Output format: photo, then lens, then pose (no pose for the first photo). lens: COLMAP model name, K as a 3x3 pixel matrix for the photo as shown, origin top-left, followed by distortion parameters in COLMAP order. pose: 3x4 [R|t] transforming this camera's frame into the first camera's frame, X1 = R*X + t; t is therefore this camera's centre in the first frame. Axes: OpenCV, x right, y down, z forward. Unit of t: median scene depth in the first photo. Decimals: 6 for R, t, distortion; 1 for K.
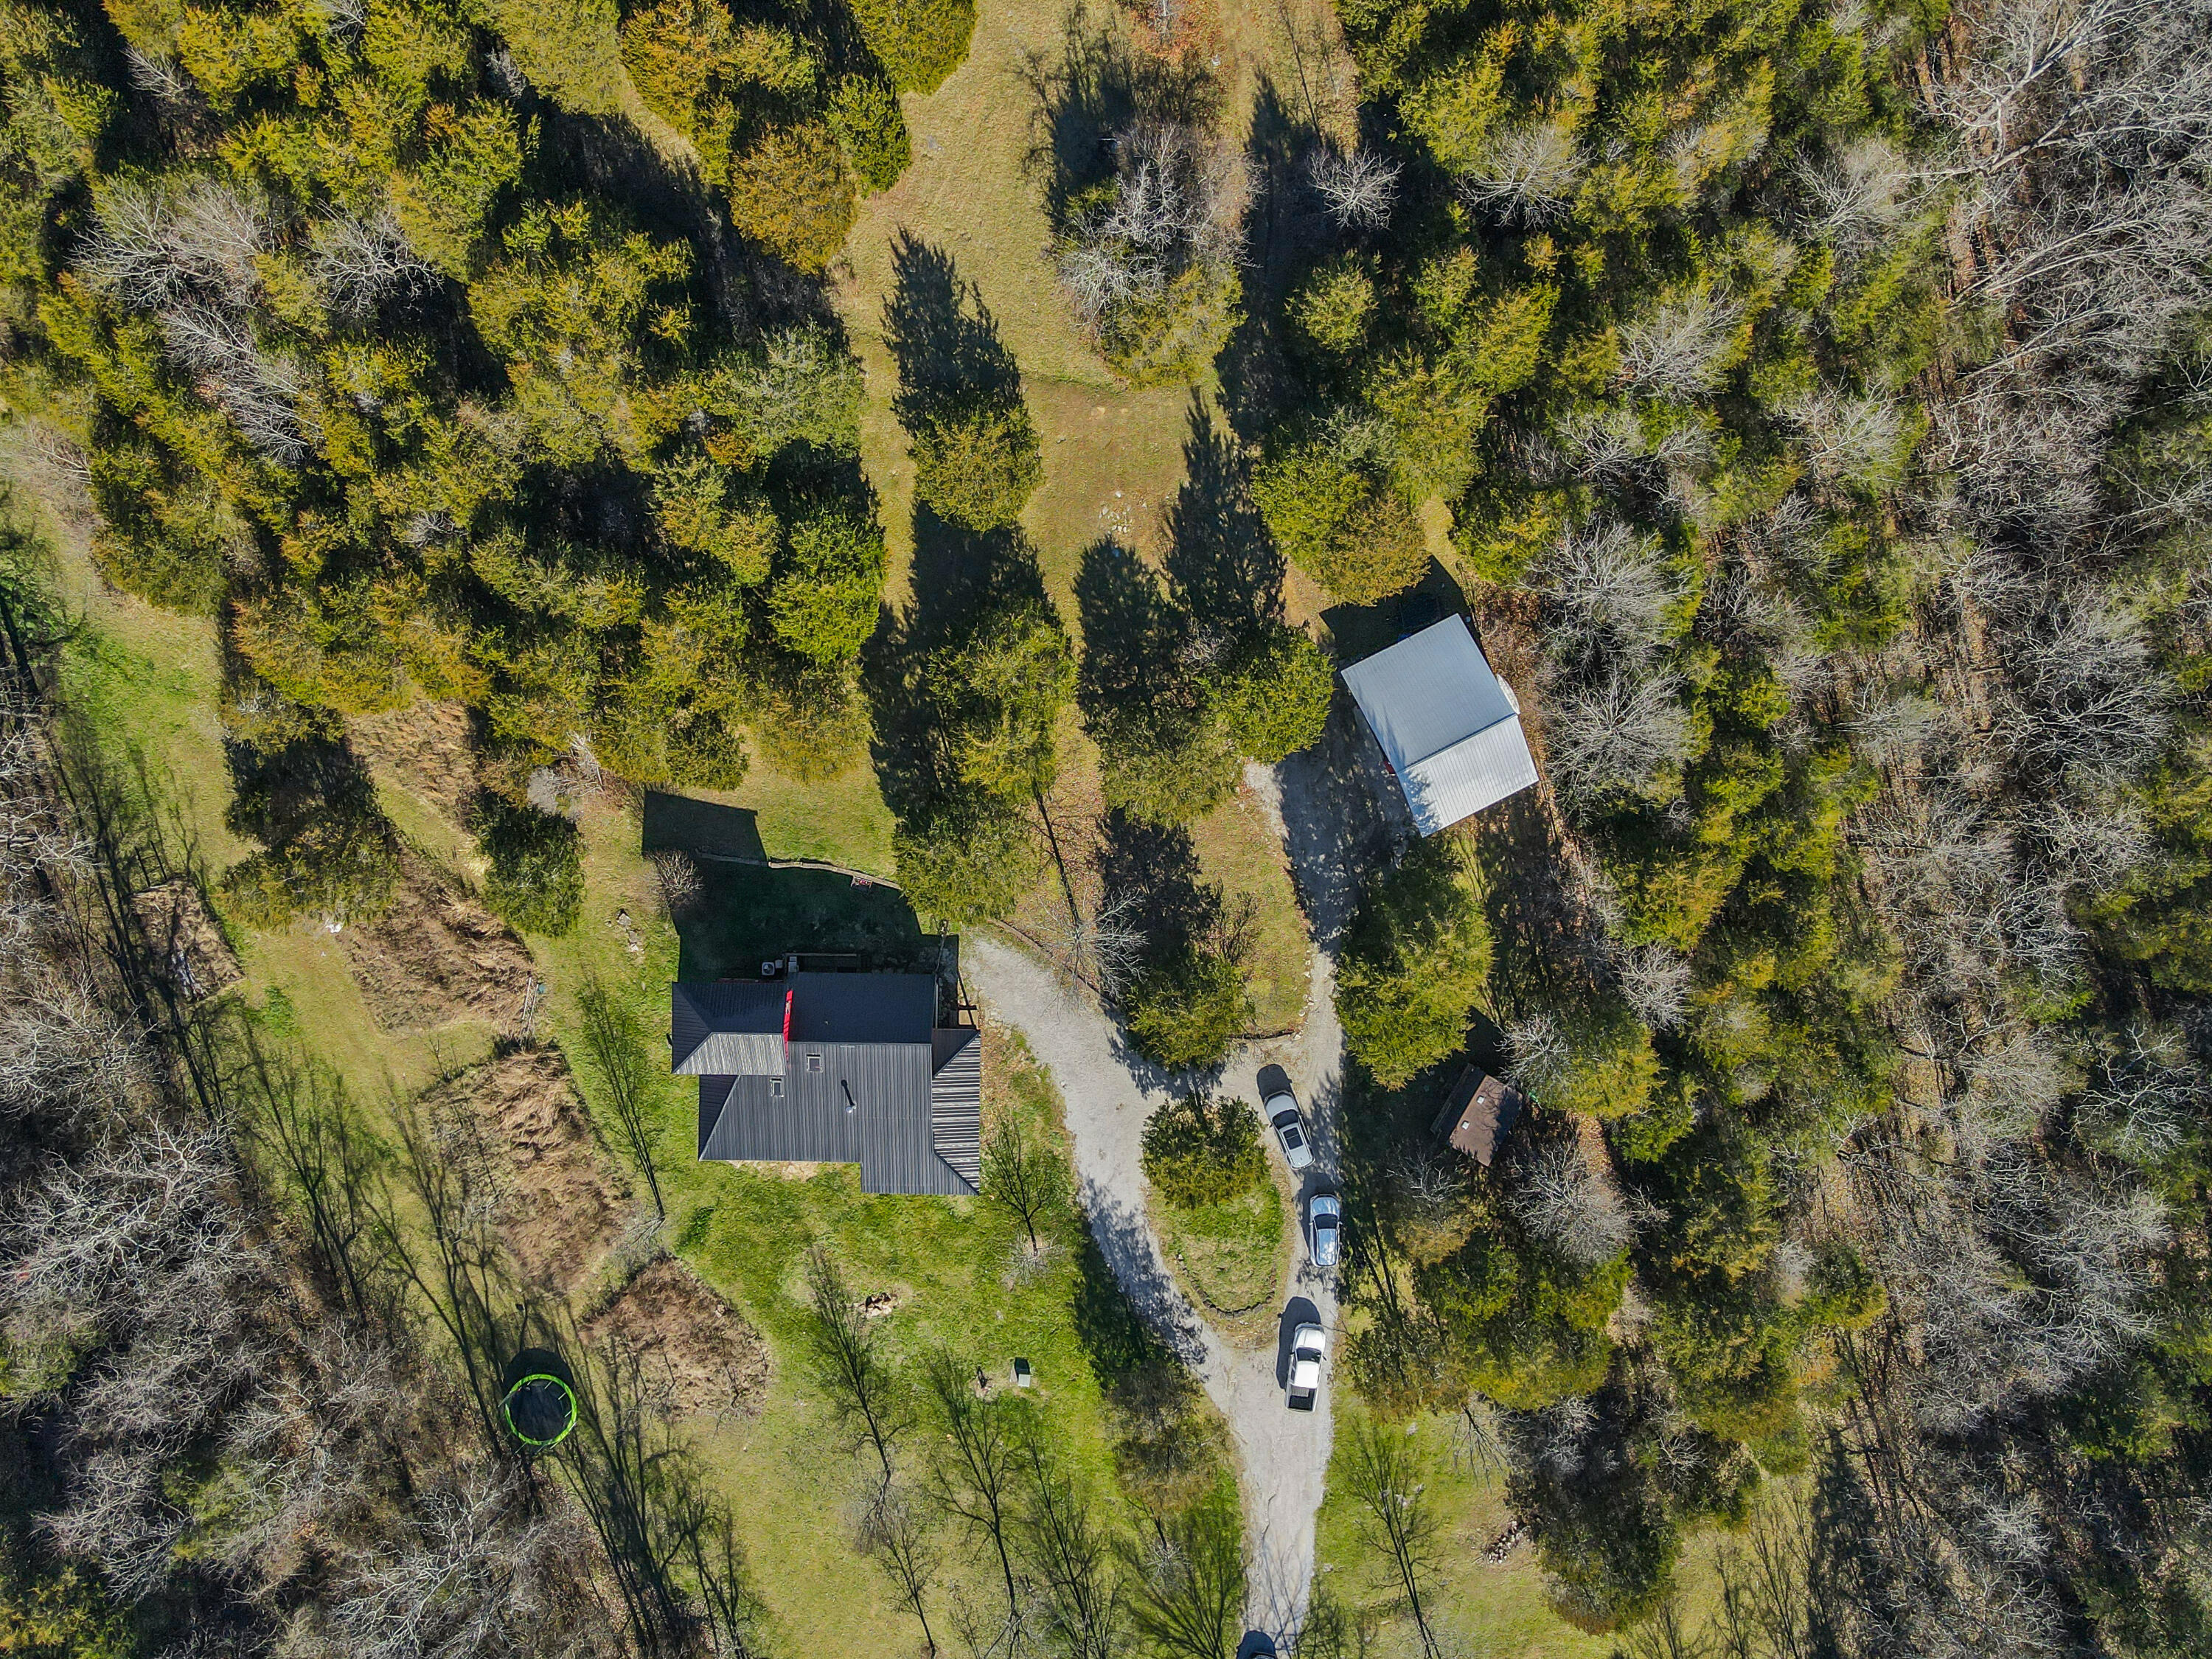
lens RADIAL K [[1620.5, 0, 1099.1], [0, 1620.5, 831.1], [0, 0, 1]] dist [0.015485, 0.001813]
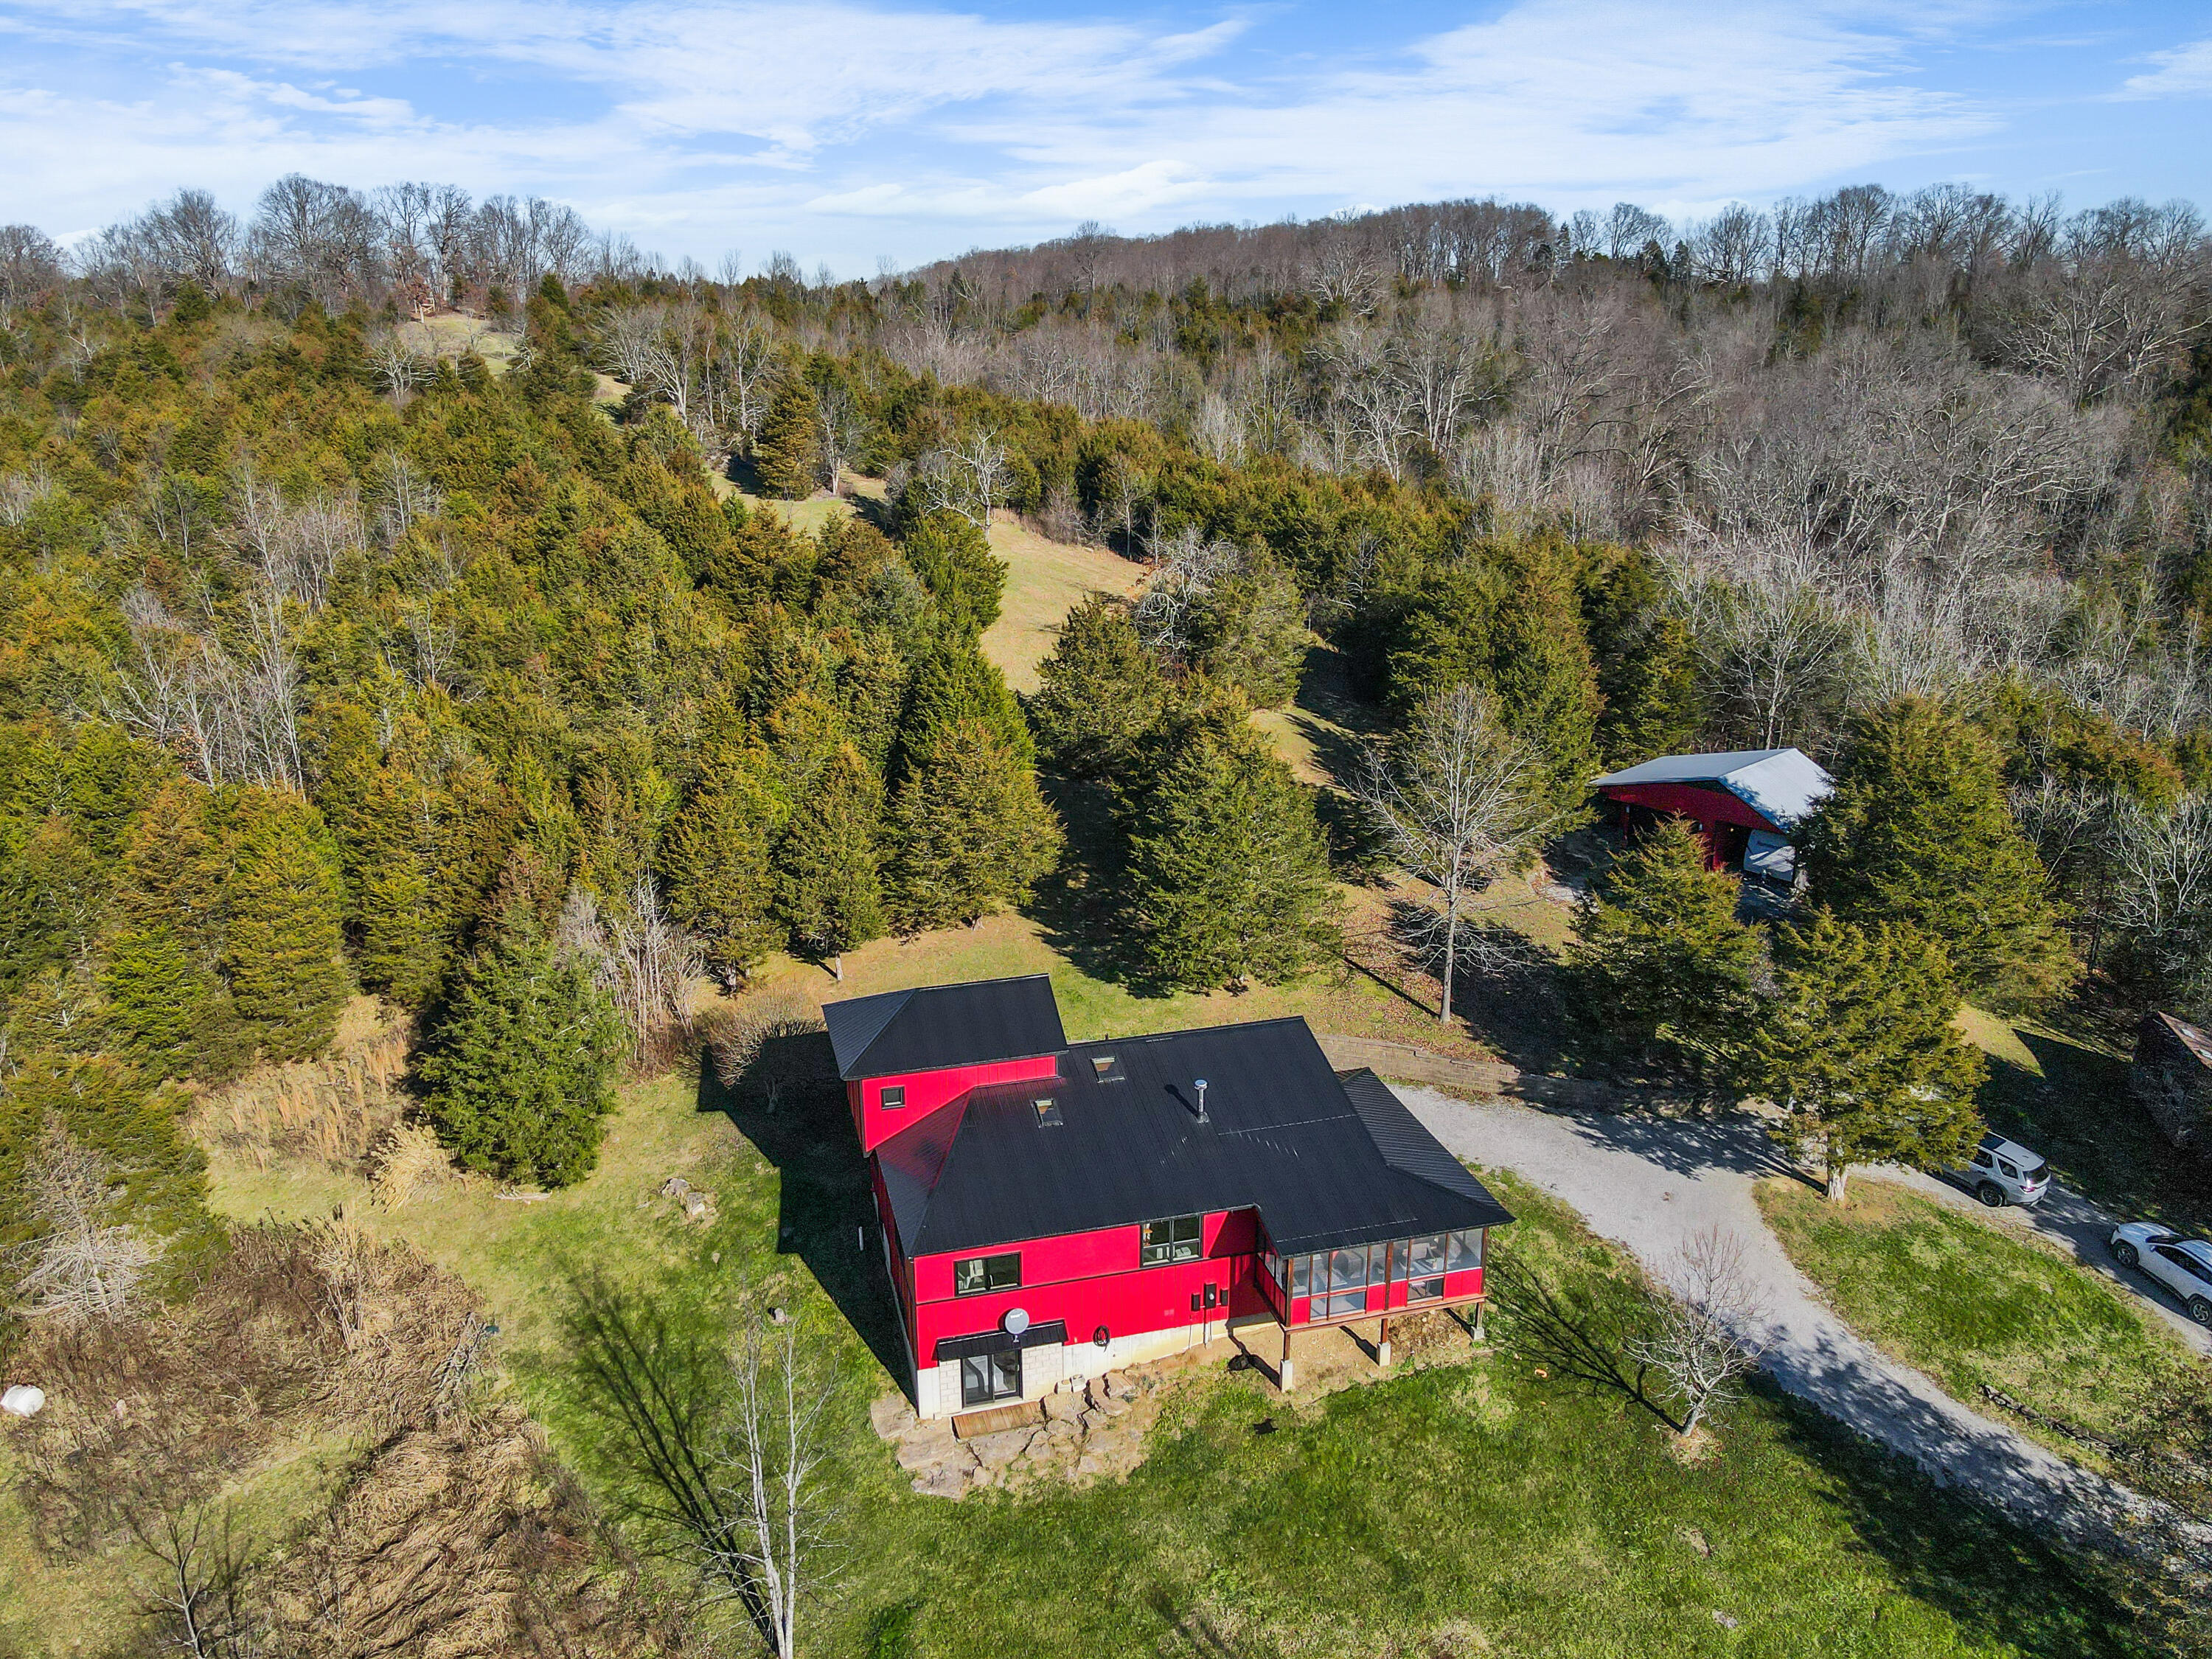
lens RADIAL K [[1620.5, 0, 1099.1], [0, 1620.5, 831.1], [0, 0, 1]] dist [0.015485, 0.001813]
pose [[0.962857, -0.046266, 0.266018, -0.295164], [0.268050, 0.282330, -0.921108, 0.549574], [-0.032489, 0.958201, 0.284245, 0.714184]]
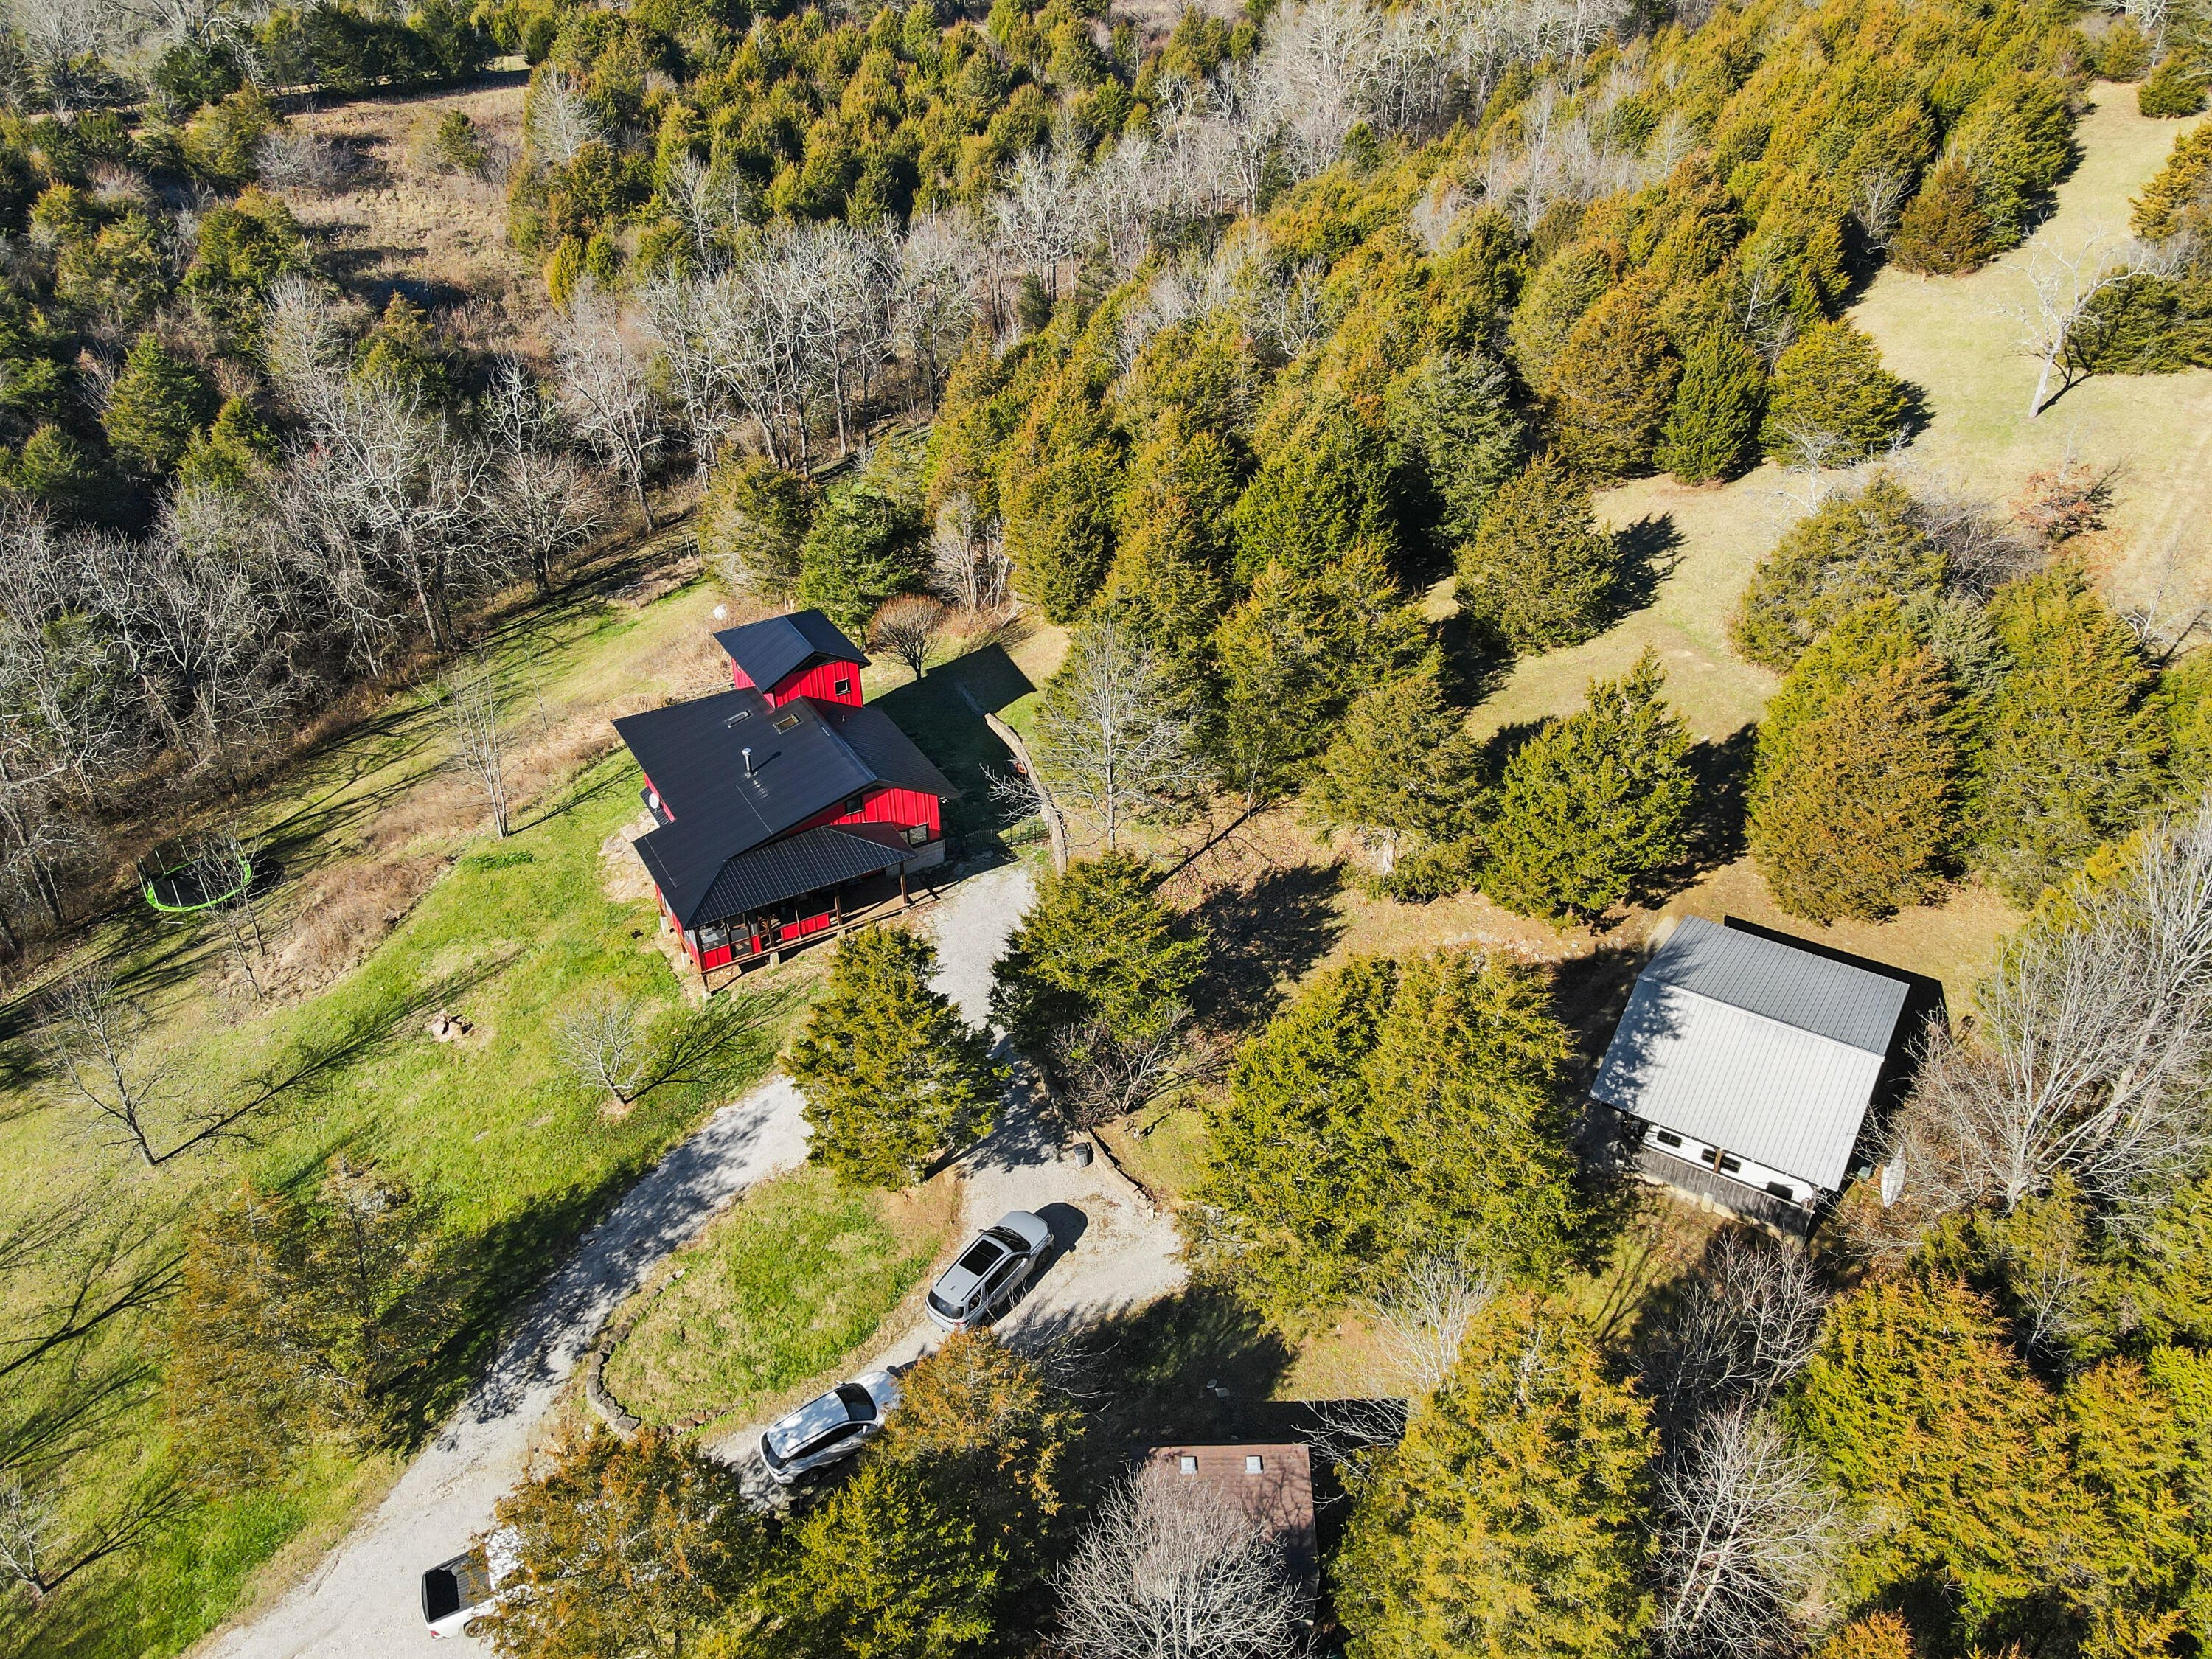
lens RADIAL K [[1620.5, 0, 1099.1], [0, 1620.5, 831.1], [0, 0, 1]] dist [0.015485, 0.001813]
pose [[0.508787, 0.510849, -0.692942, 0.403728], [-0.860372, 0.273736, -0.429918, 0.323997], [-0.029940, 0.814924, 0.578794, 0.549931]]
